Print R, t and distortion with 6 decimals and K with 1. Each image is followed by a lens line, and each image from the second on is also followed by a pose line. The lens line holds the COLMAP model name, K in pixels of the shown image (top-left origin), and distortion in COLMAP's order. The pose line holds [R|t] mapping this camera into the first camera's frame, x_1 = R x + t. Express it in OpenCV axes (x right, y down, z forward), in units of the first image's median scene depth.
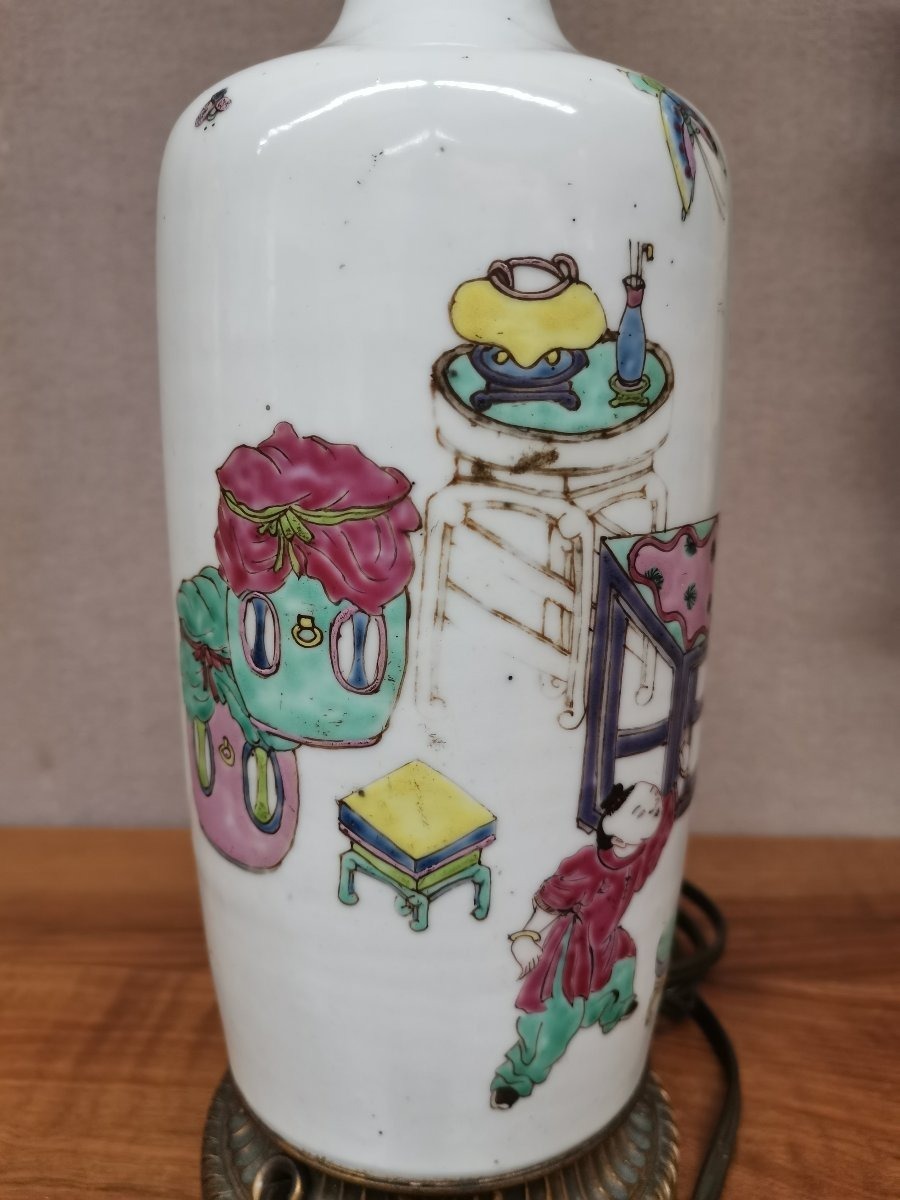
lens RADIAL K [[973.9, 0, 450.0], [0, 973.9, 600.0], [0, 0, 1]] dist [-0.005548, -0.112301]
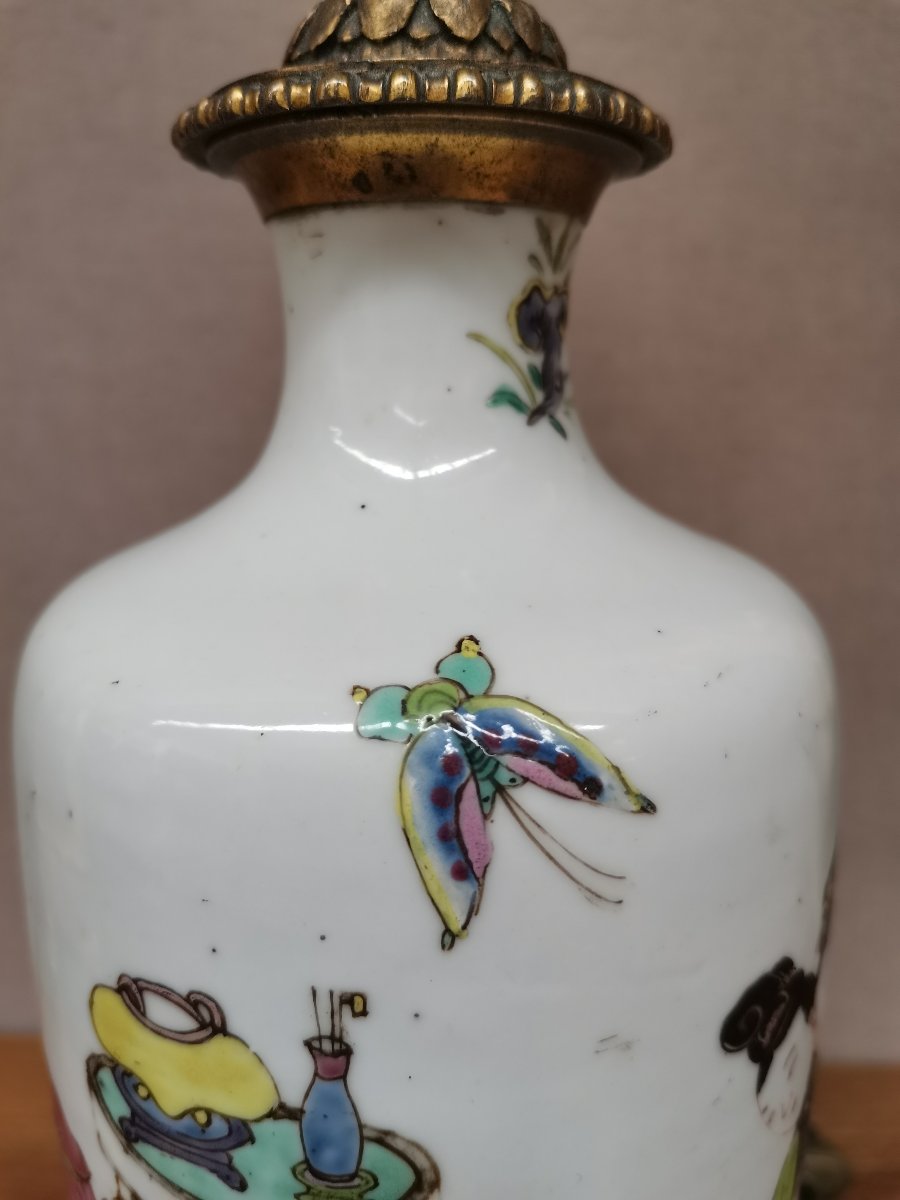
lens RADIAL K [[973.9, 0, 450.0], [0, 973.9, 600.0], [0, 0, 1]] dist [-0.005548, -0.112301]
pose [[0.769564, 0.131878, -0.624803, 0.592377], [-0.134237, 0.989989, 0.043619, -0.643281], [0.624300, 0.050304, 0.779563, 0.566124]]
